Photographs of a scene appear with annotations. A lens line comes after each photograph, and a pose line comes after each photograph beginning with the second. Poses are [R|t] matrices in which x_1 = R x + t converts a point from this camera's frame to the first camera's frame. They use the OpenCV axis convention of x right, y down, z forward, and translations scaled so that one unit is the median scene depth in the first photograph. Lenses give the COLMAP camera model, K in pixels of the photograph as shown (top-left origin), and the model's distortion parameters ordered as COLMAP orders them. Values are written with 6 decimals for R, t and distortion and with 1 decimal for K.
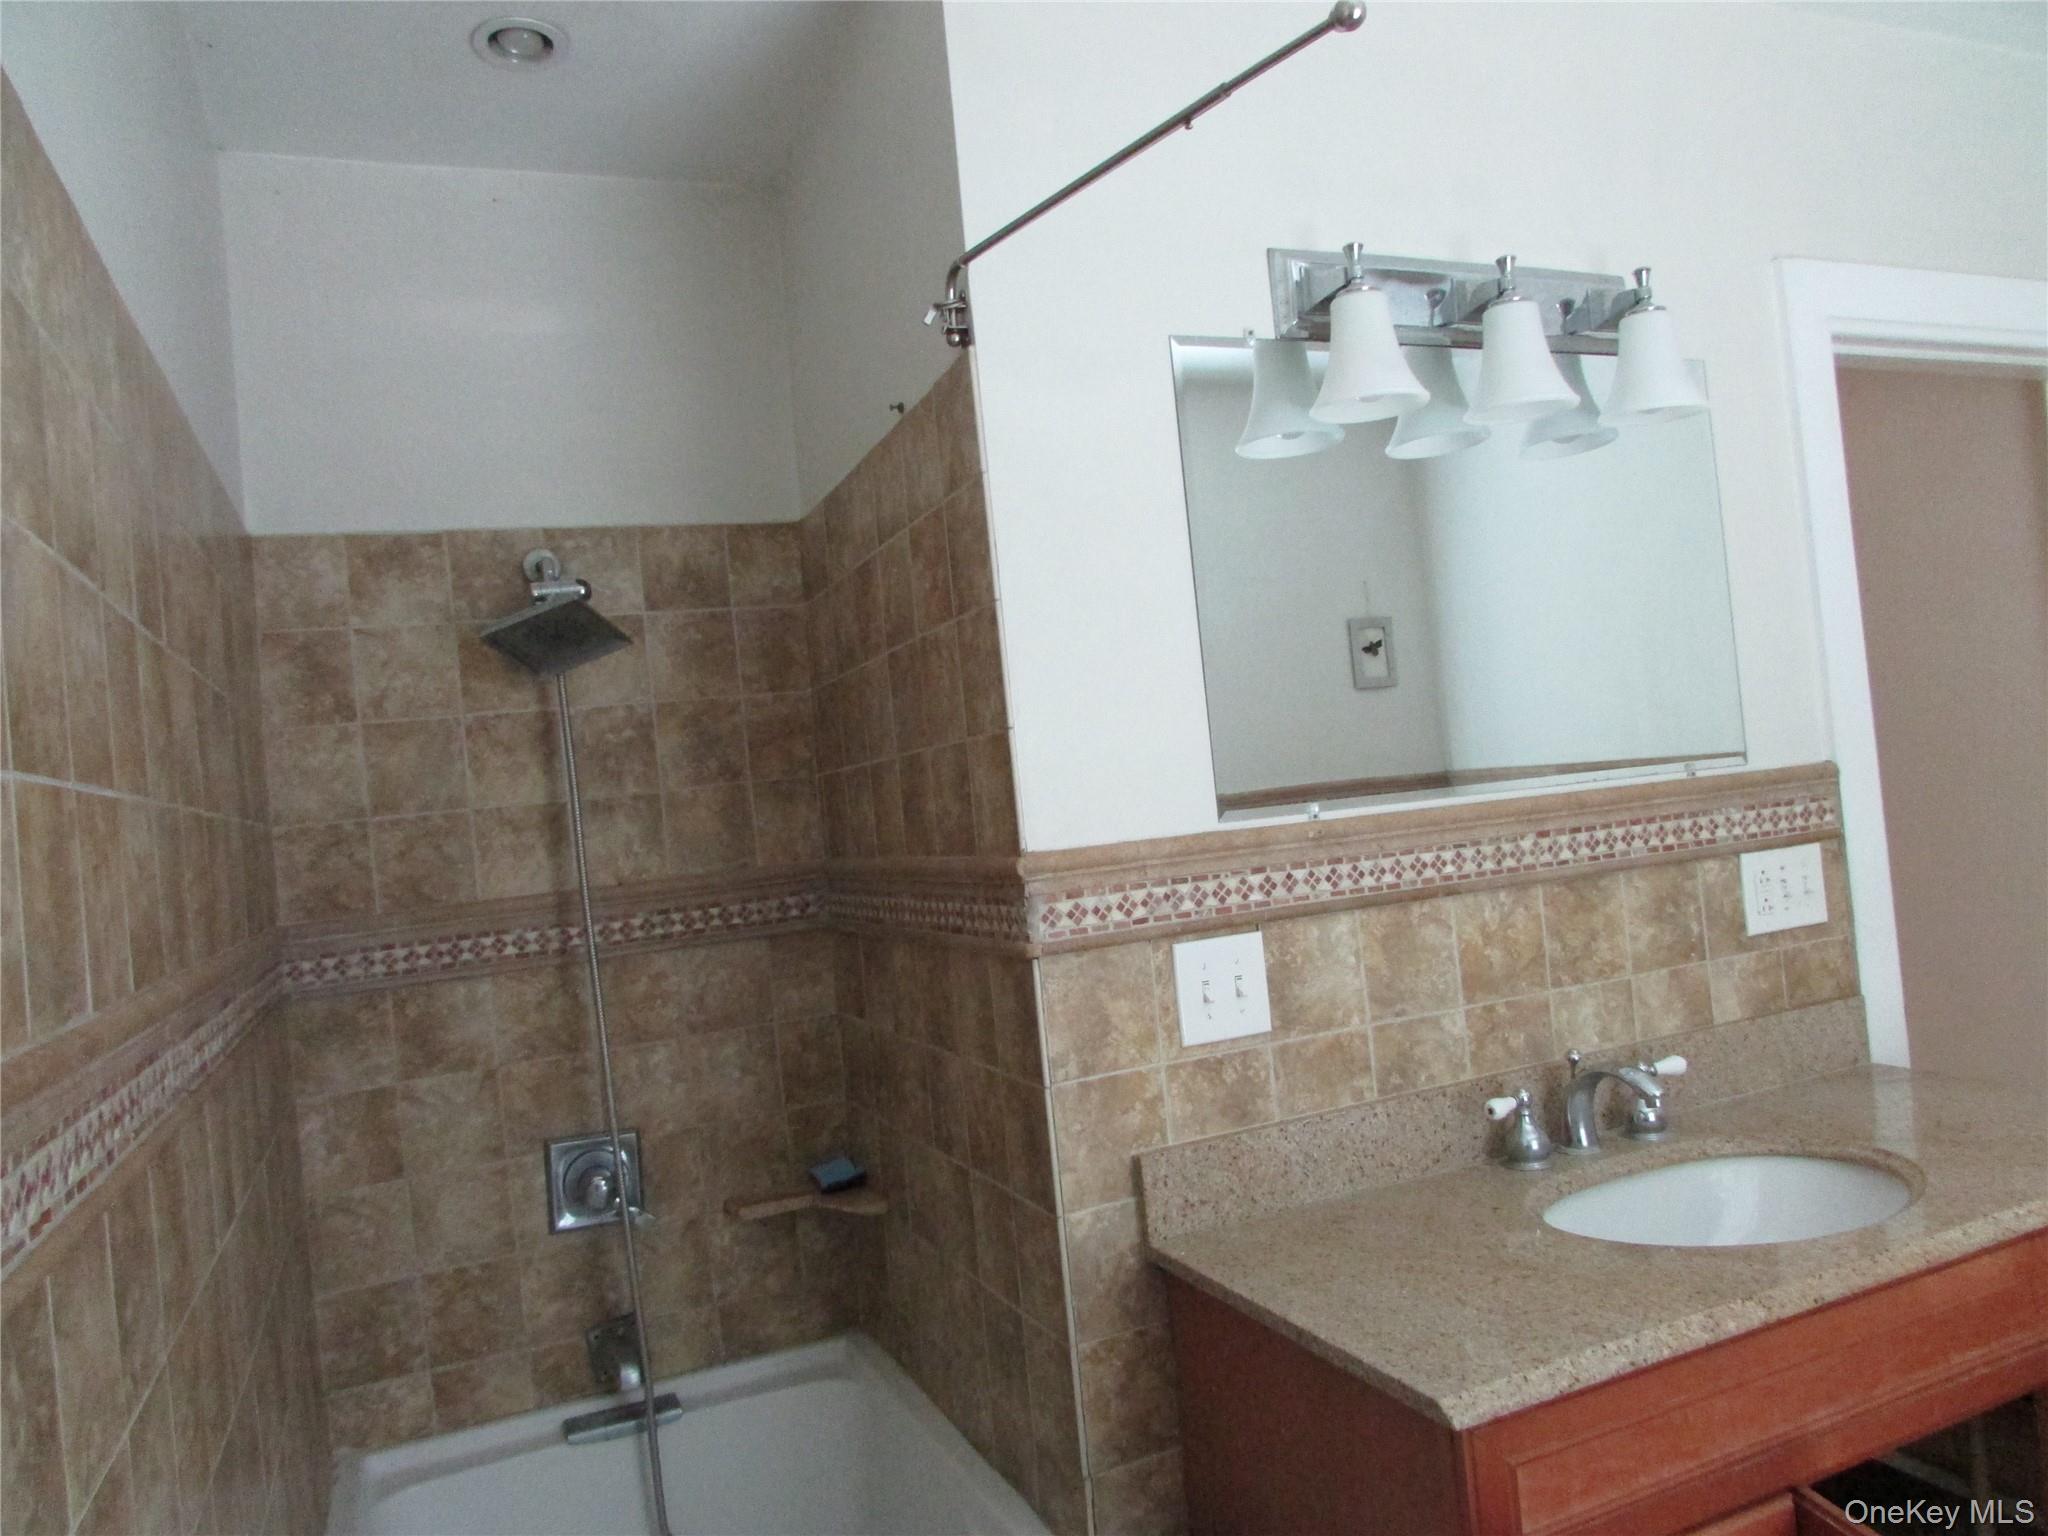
lens RADIAL K [[1467.0, 0, 1027.0], [0, 1467.0, 768.6], [0, 0, 1]] dist [-0.026628, 0.009581]
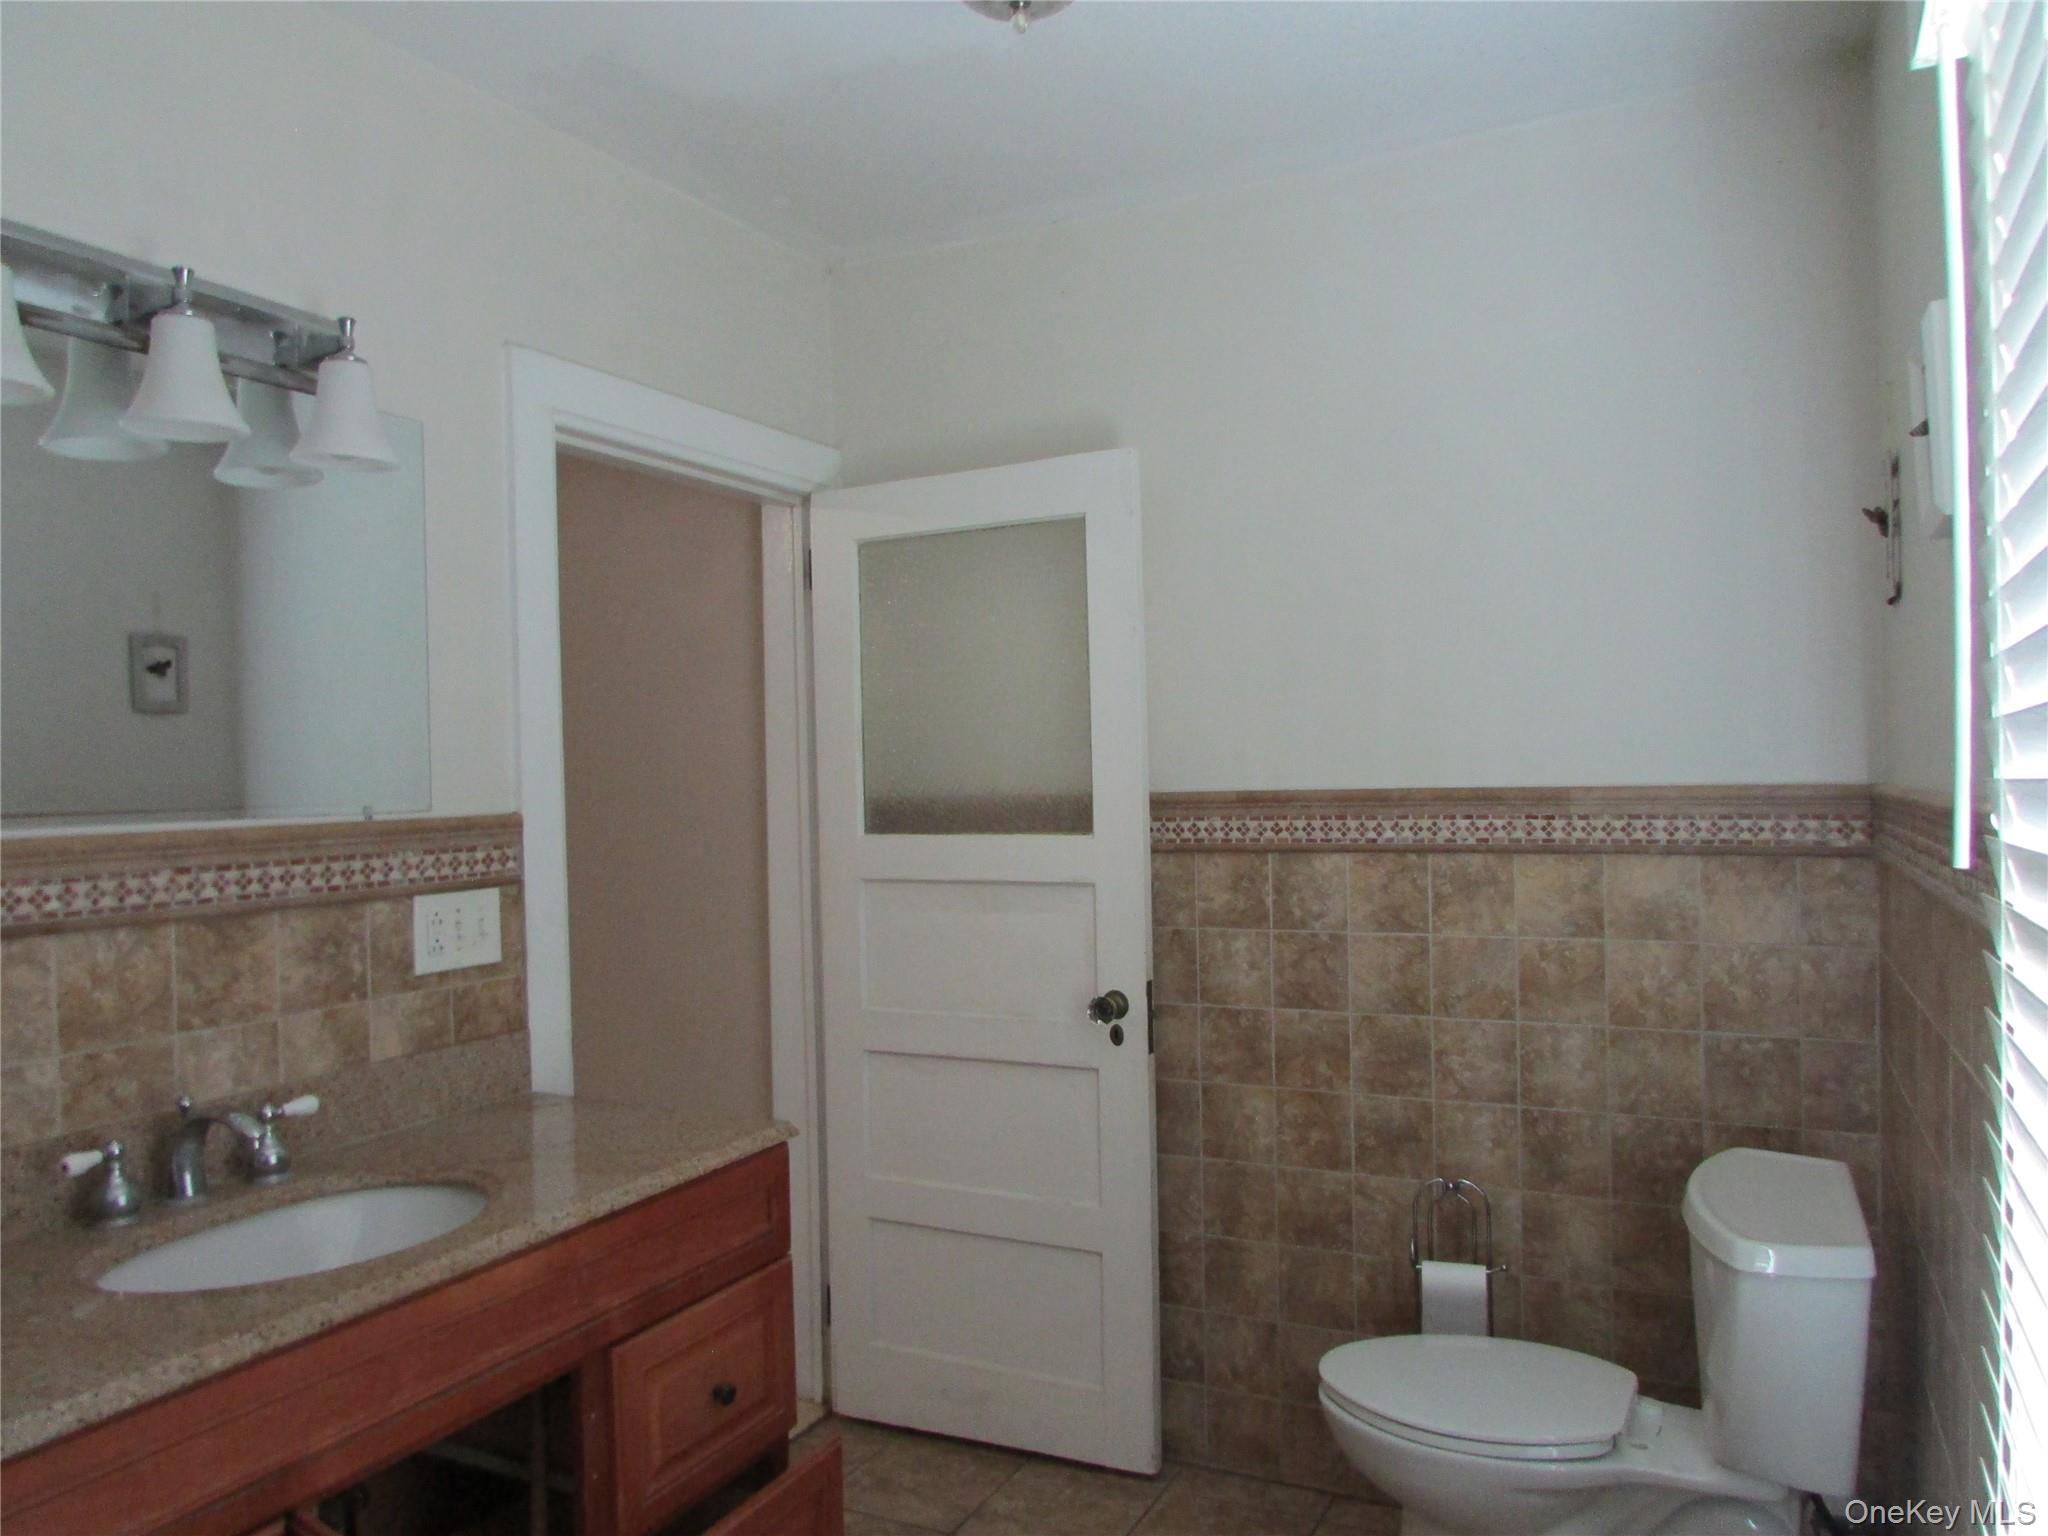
lens RADIAL K [[1467.0, 0, 1022.9], [0, 1467.0, 768.9], [0, 0, 1]] dist [-0.026628, 0.009581]
pose [[0.769835, 0.072522, 0.634109, 0.165818], [-0.051103, 0.997337, -0.052023, -0.000141], [-0.636193, 0.007644, 0.771492, -0.084161]]
